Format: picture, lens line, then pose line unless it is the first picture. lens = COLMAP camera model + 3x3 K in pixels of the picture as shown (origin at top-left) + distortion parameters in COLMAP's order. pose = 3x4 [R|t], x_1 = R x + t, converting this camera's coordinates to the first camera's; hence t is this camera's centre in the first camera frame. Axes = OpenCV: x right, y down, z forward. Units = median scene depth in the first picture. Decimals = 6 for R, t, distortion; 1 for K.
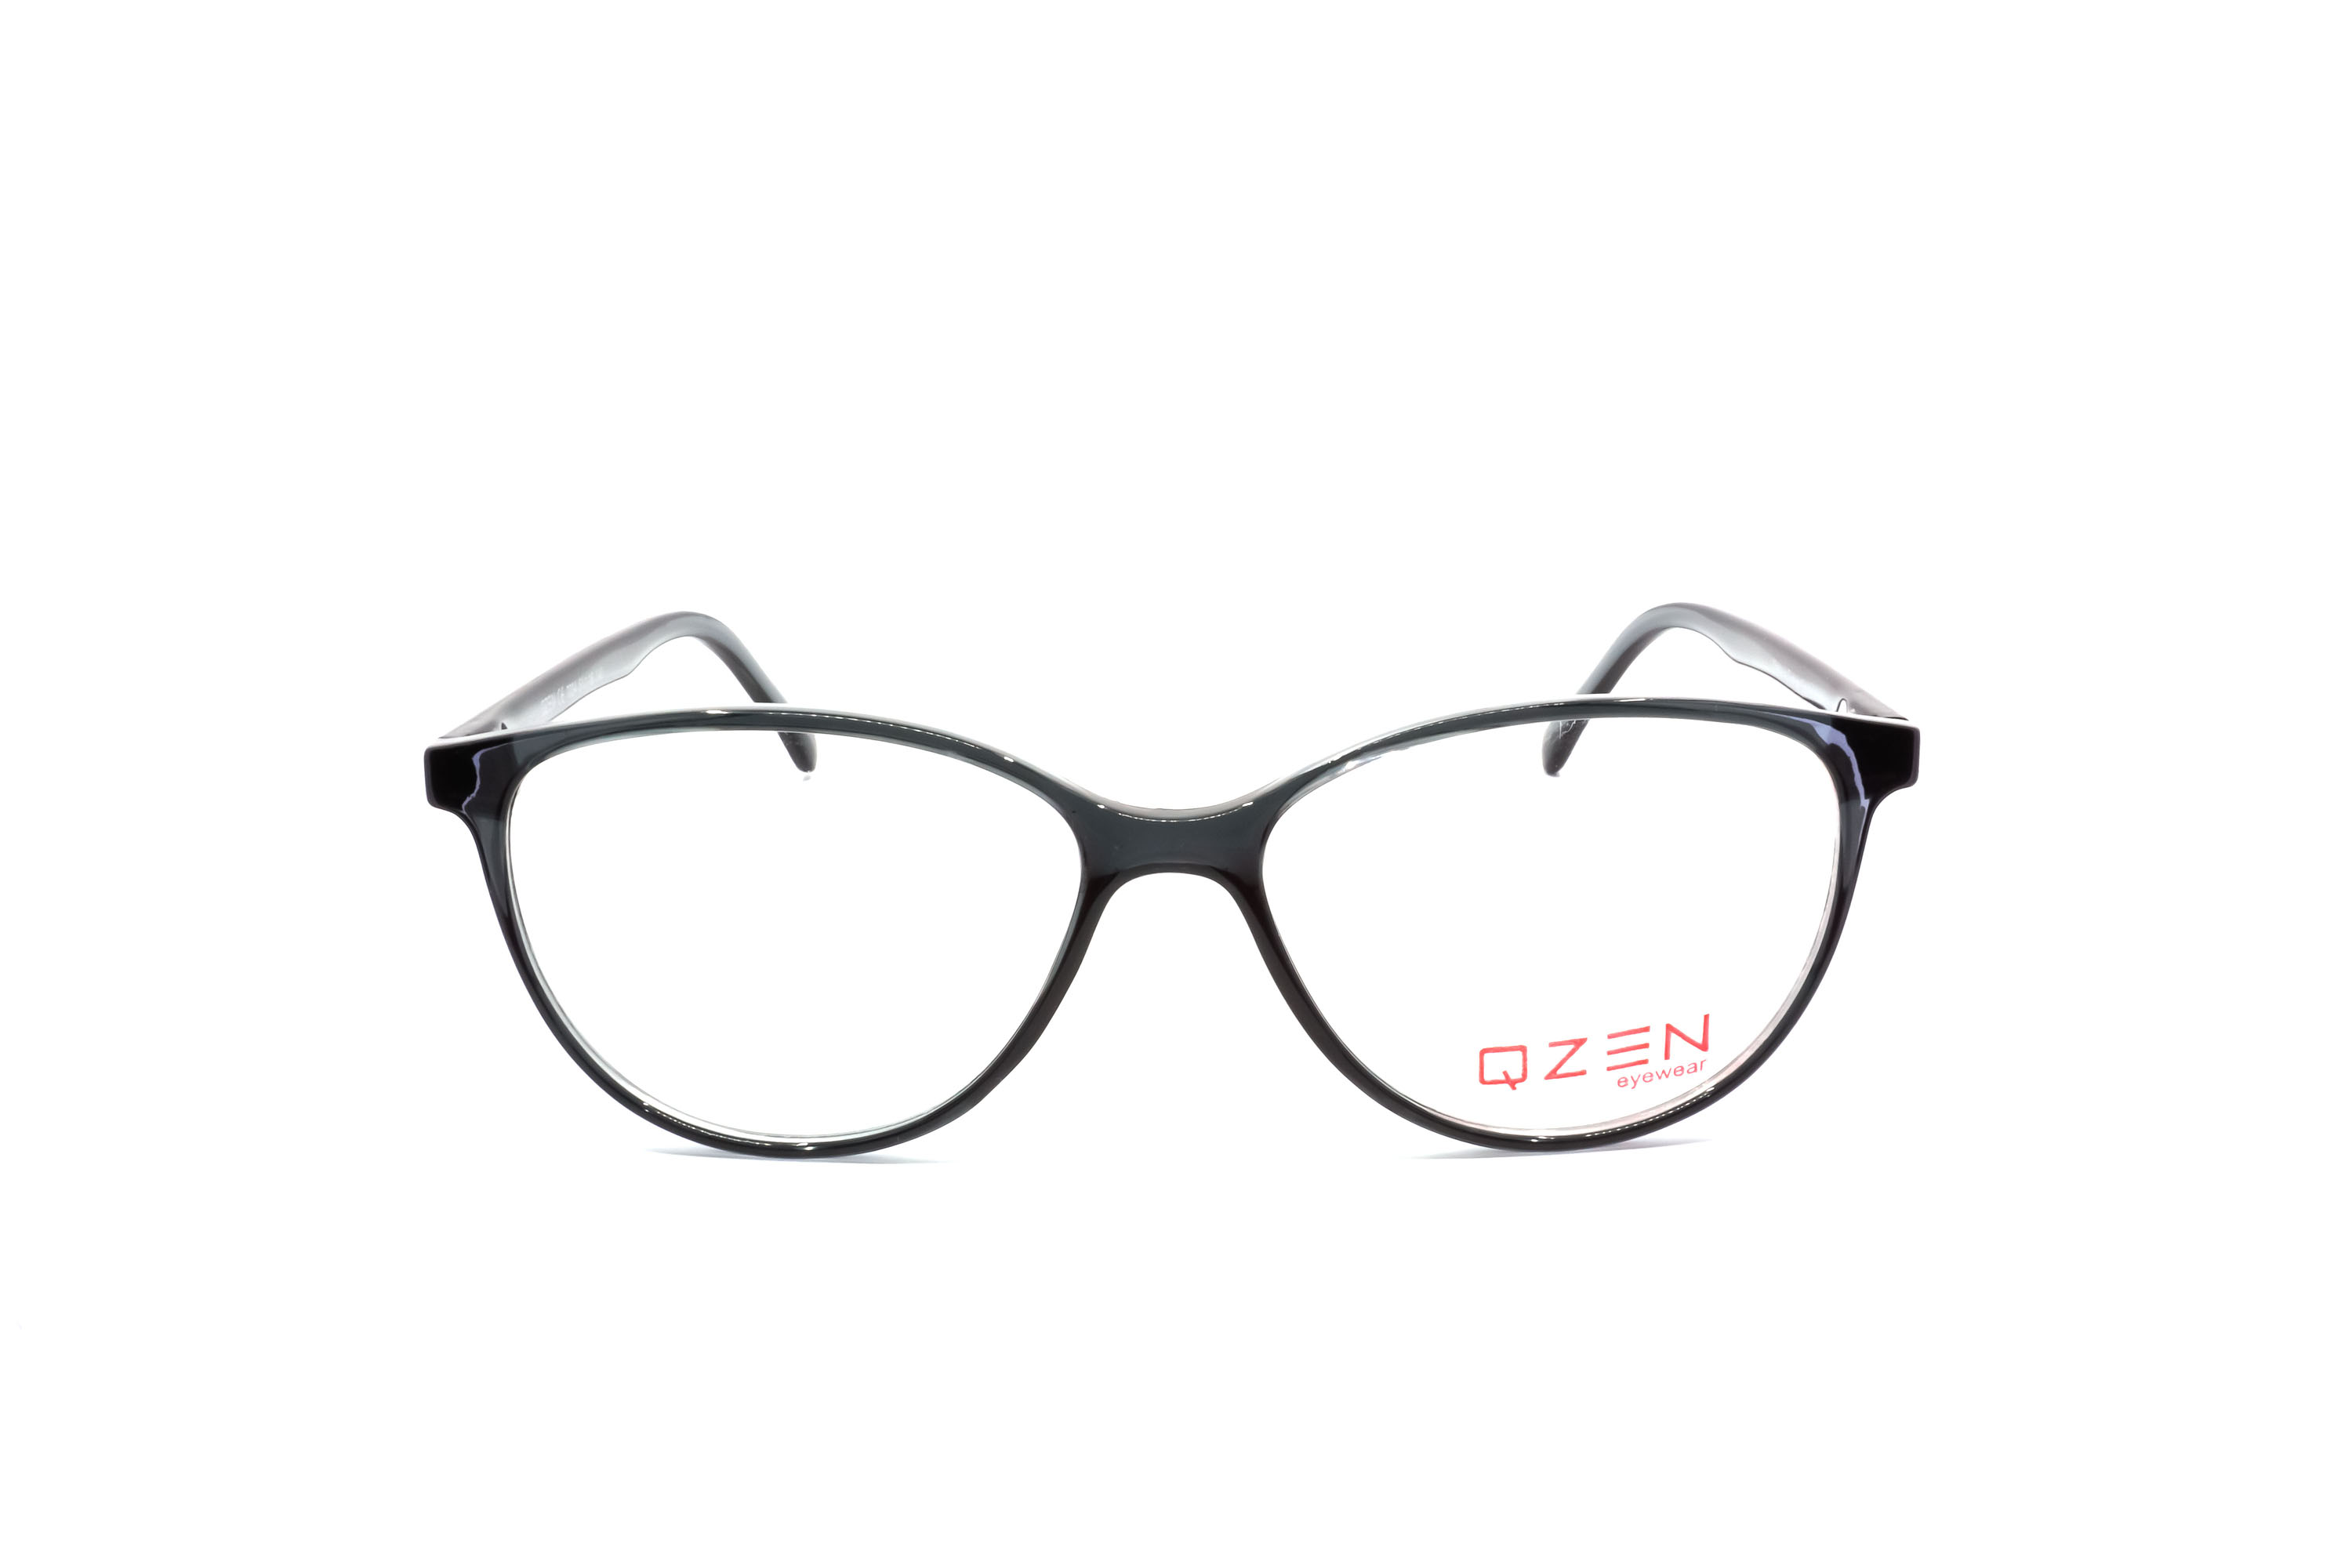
lens RADIAL K [[2524.4, 0, 1176.0], [0, 2524.4, 784.0], [0, 0, 1]] dist [-0.001174, 0.005312]
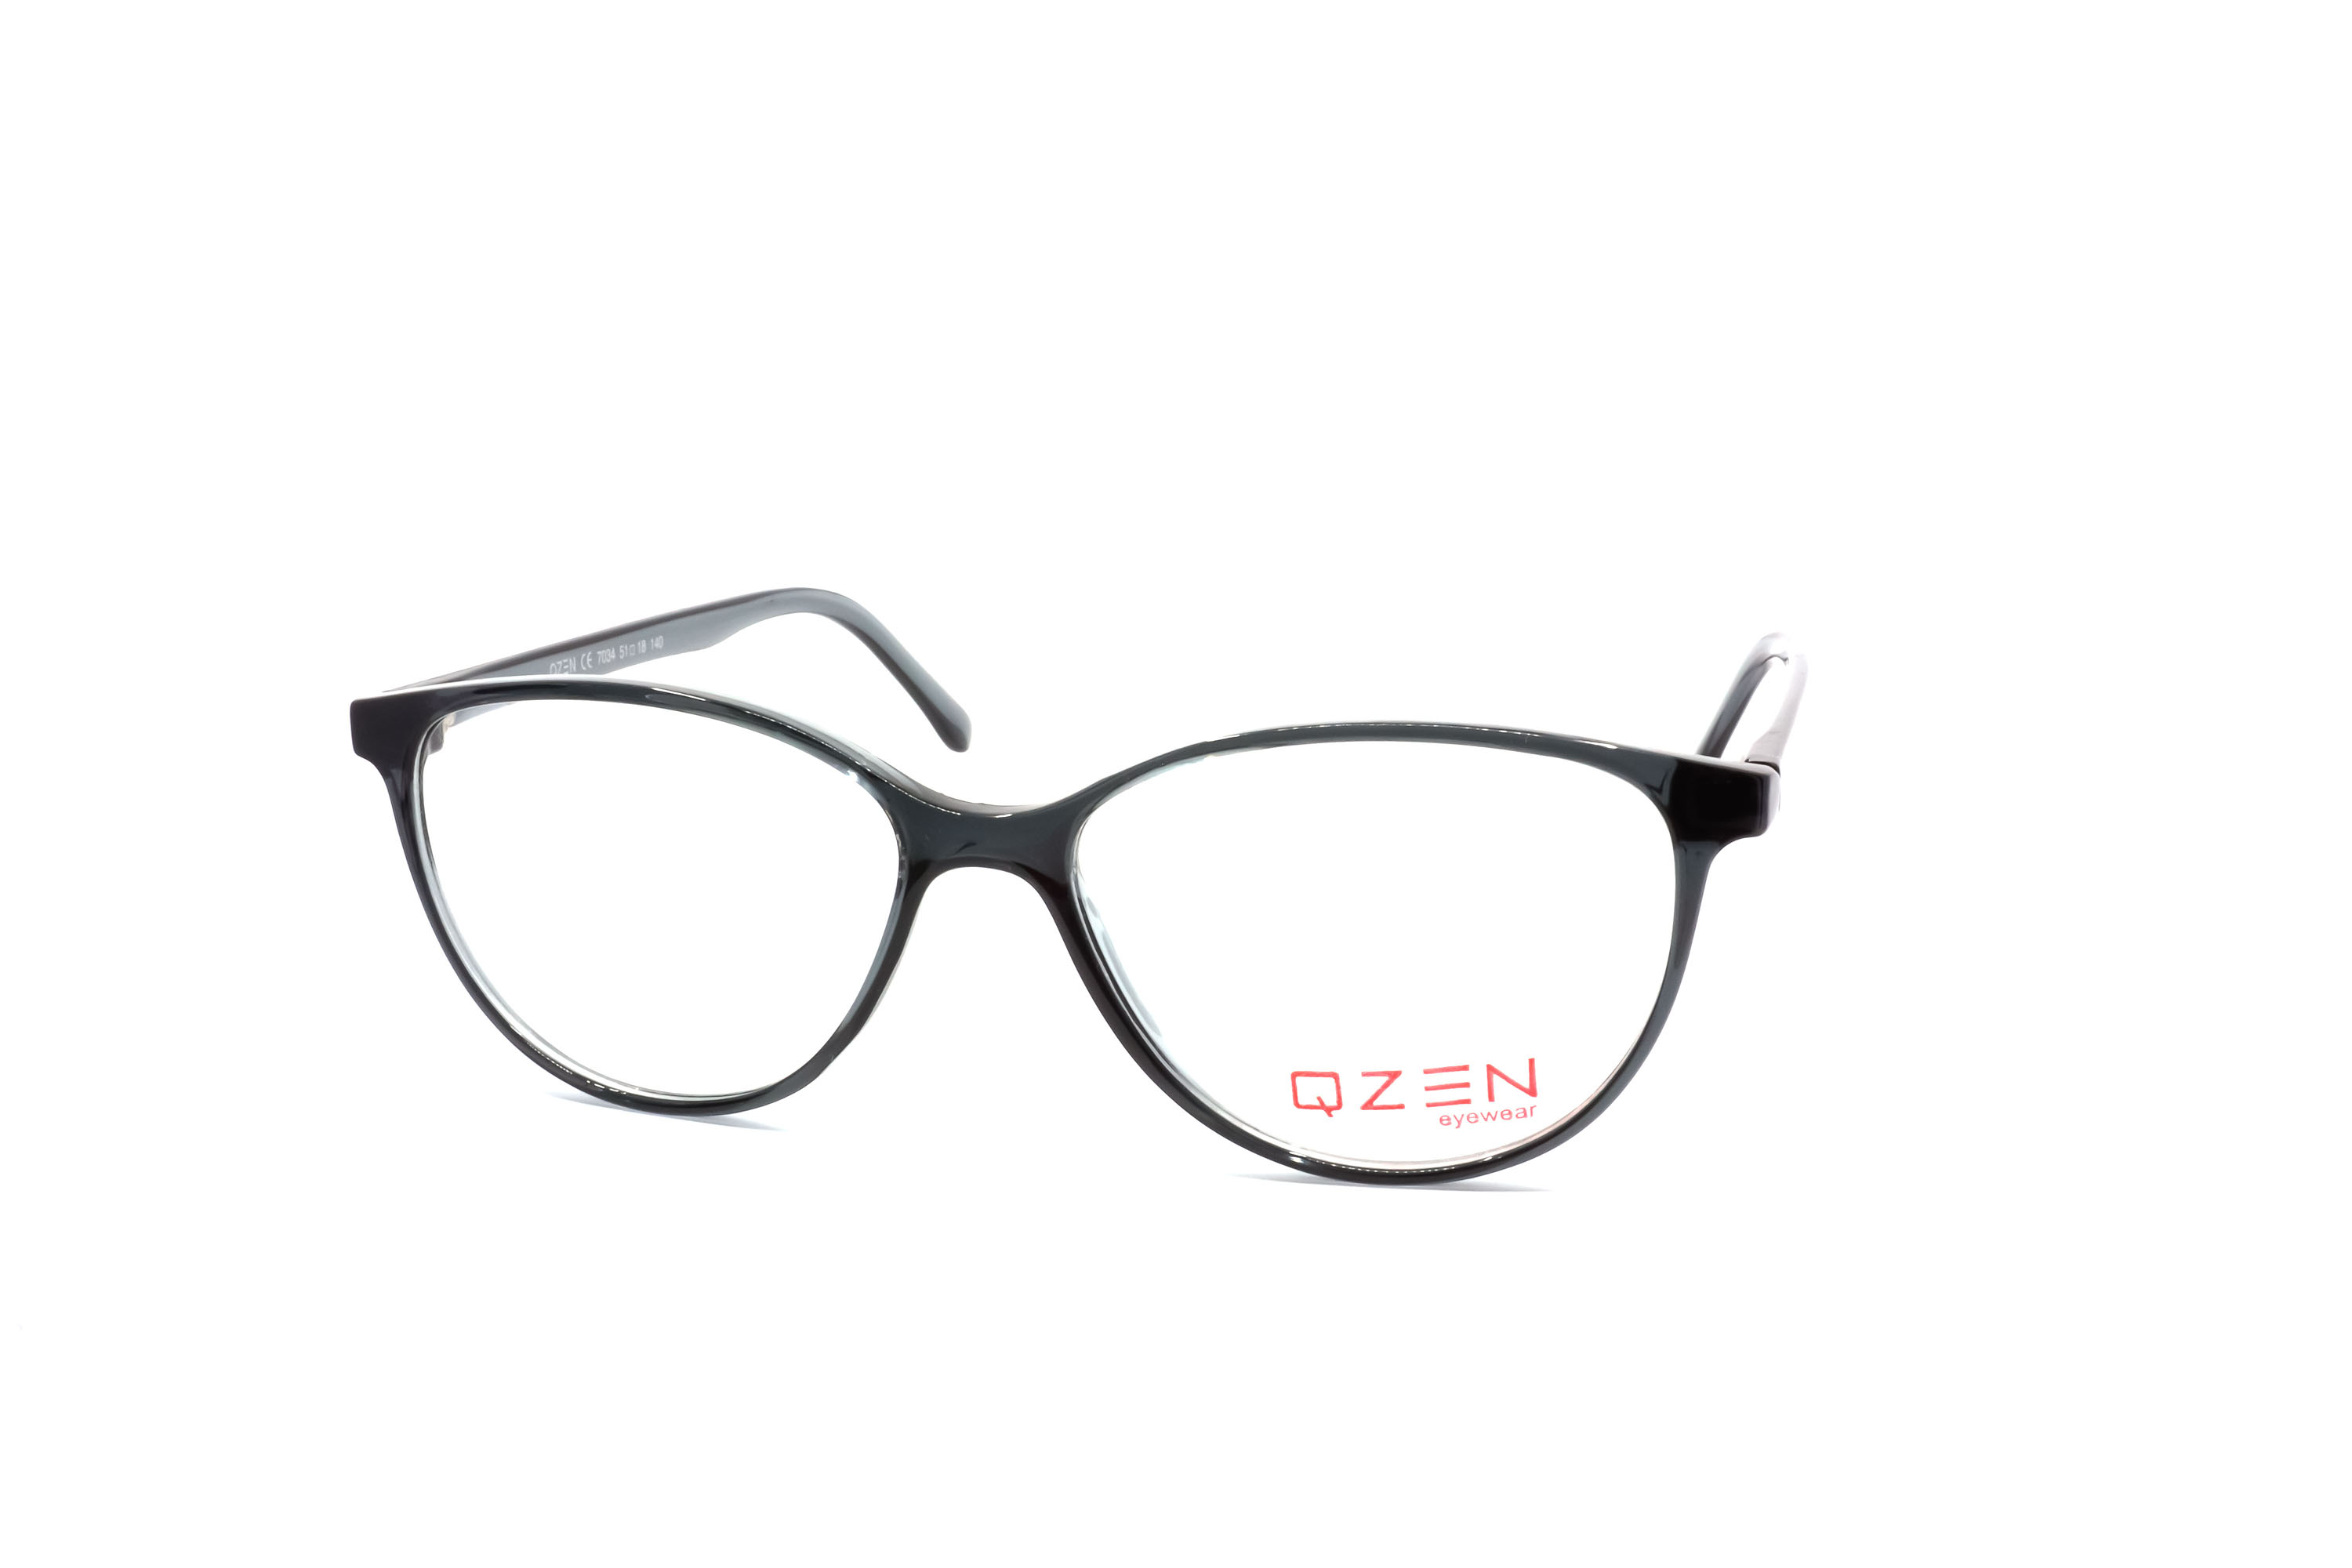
lens RADIAL K [[2524.4, 0, 1176.0], [0, 2524.4, 784.0], [0, 0, 1]] dist [-0.001174, 0.005312]
pose [[0.967655, 0.068042, -0.242927, 0.305952], [-0.067105, 0.997672, 0.012141, -0.015450], [0.243187, 0.004553, 0.969969, 0.036180]]
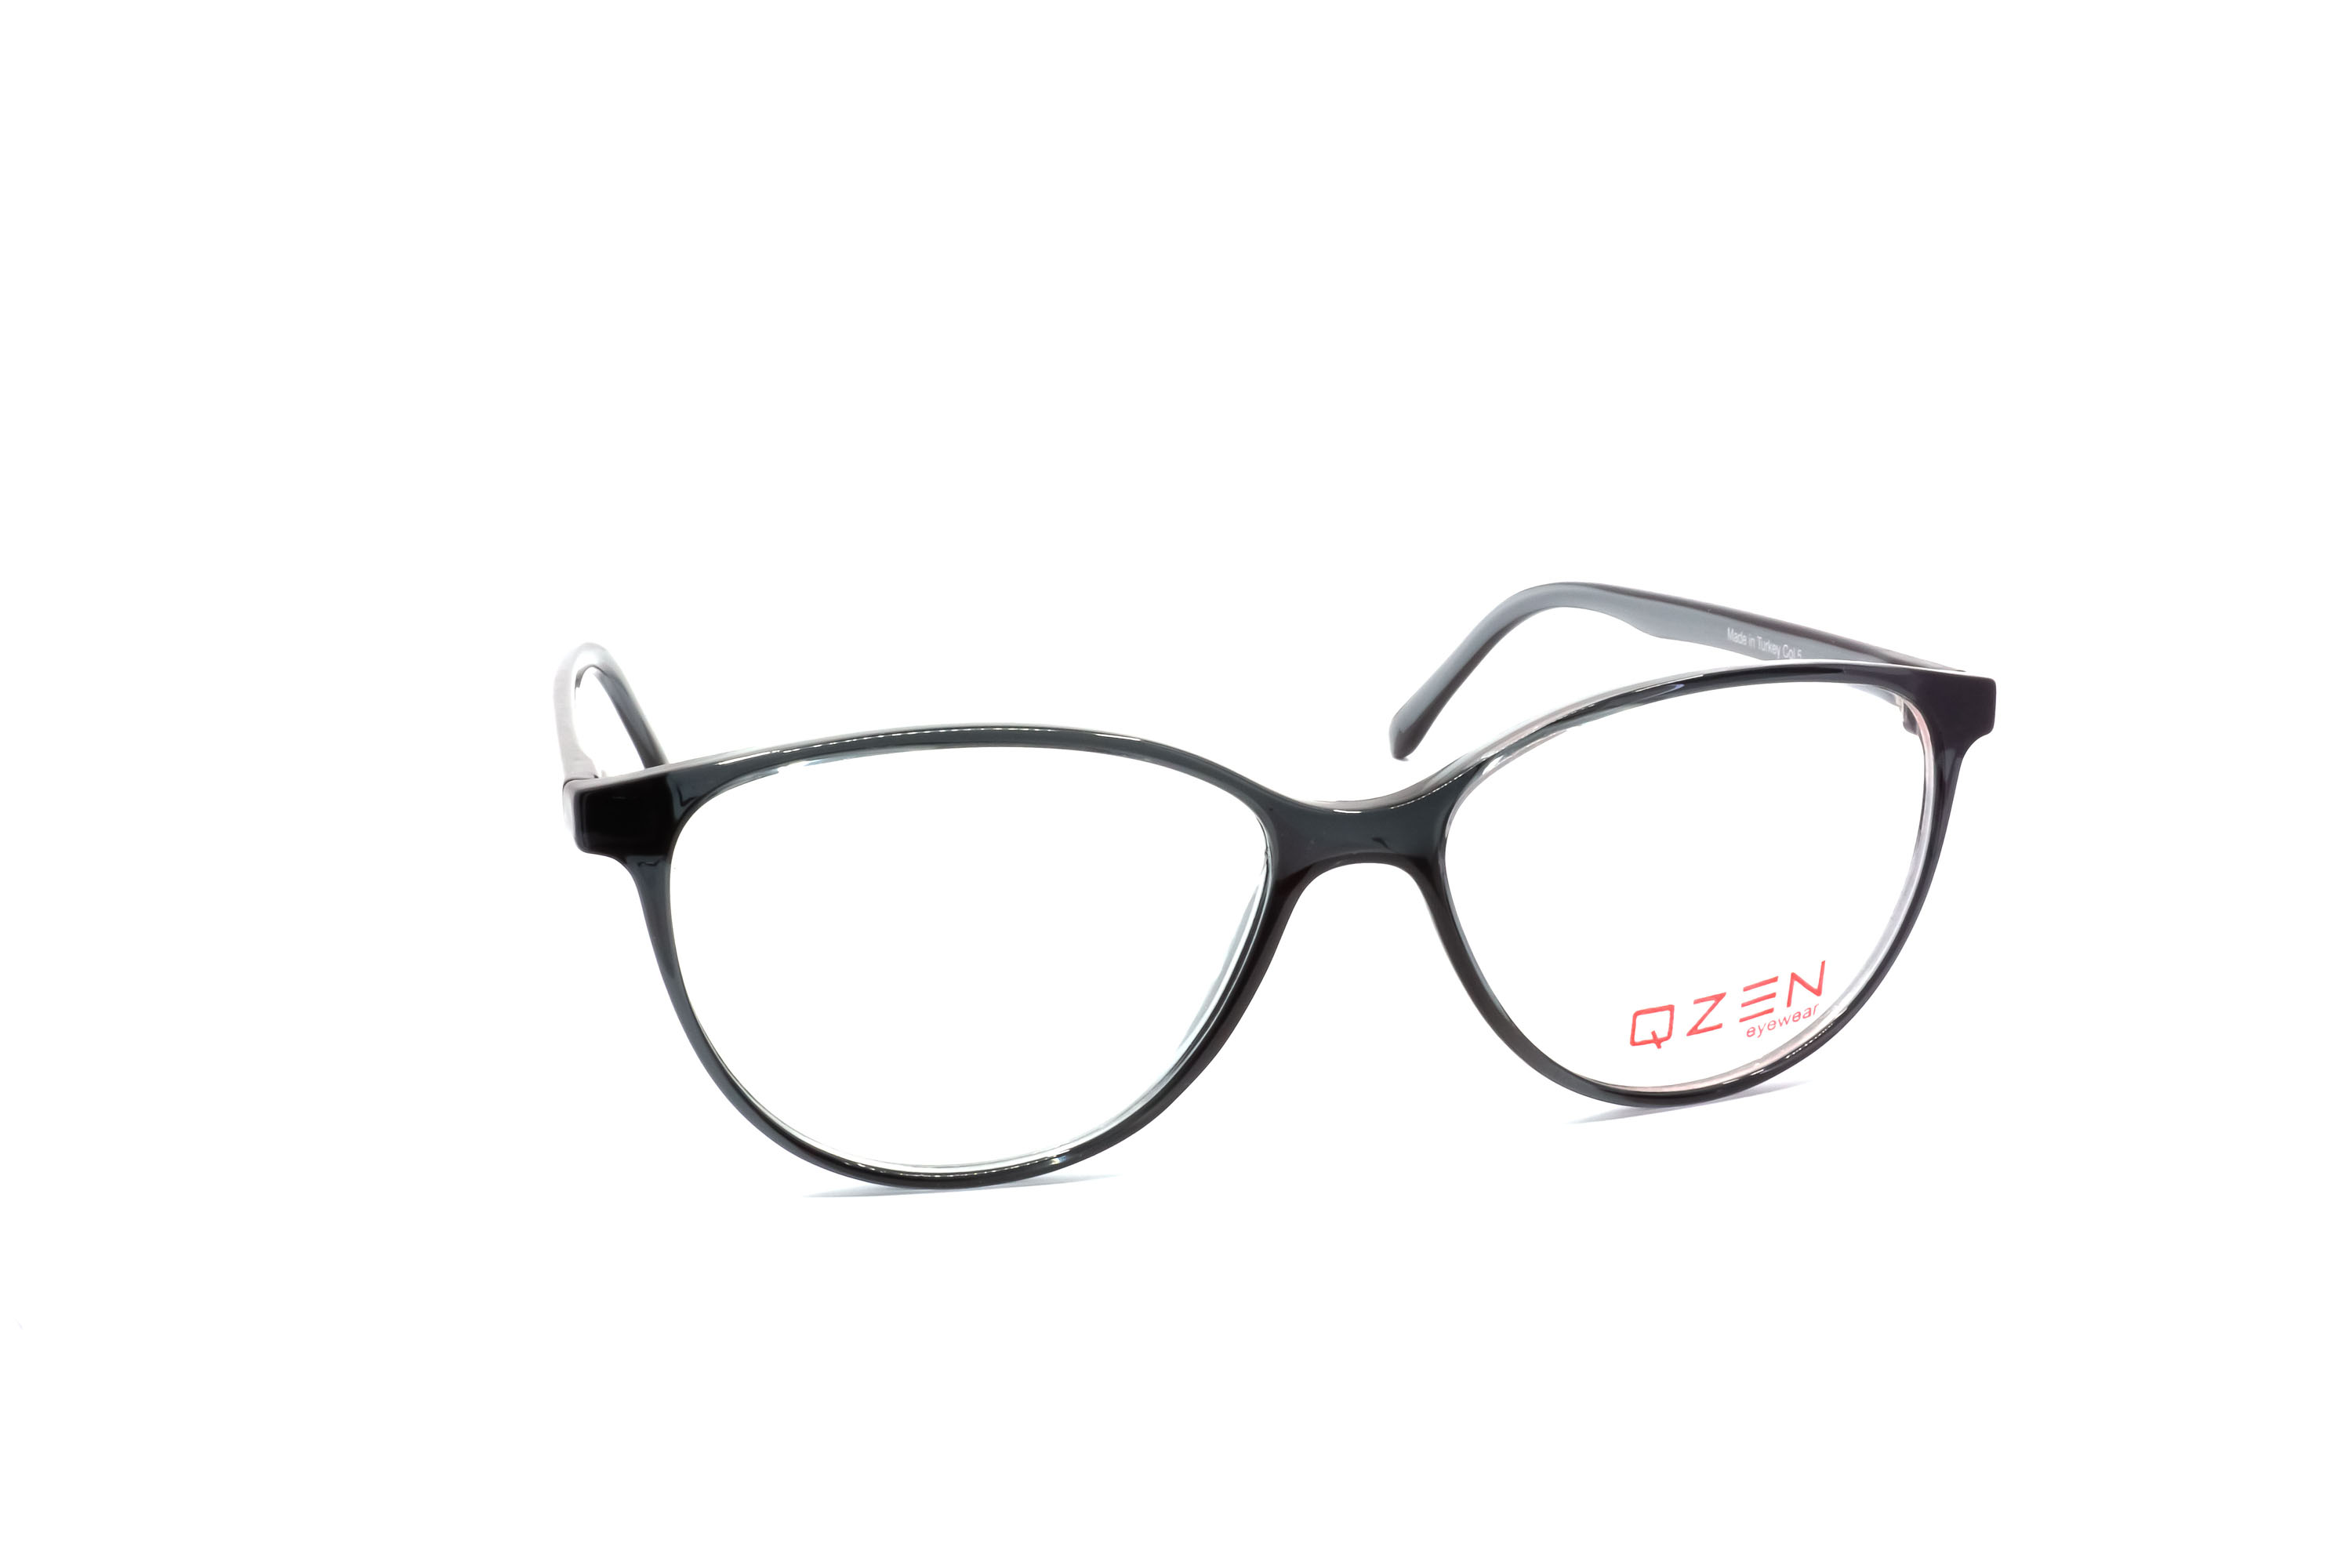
lens RADIAL K [[2524.4, 0, 1176.0], [0, 2524.4, 784.0], [0, 0, 1]] dist [-0.001174, 0.005312]
pose [[0.969096, -0.065863, 0.237729, -0.301322], [0.066255, 0.997783, 0.006351, -0.007674], [-0.237620, 0.009596, 0.971311, 0.033888]]
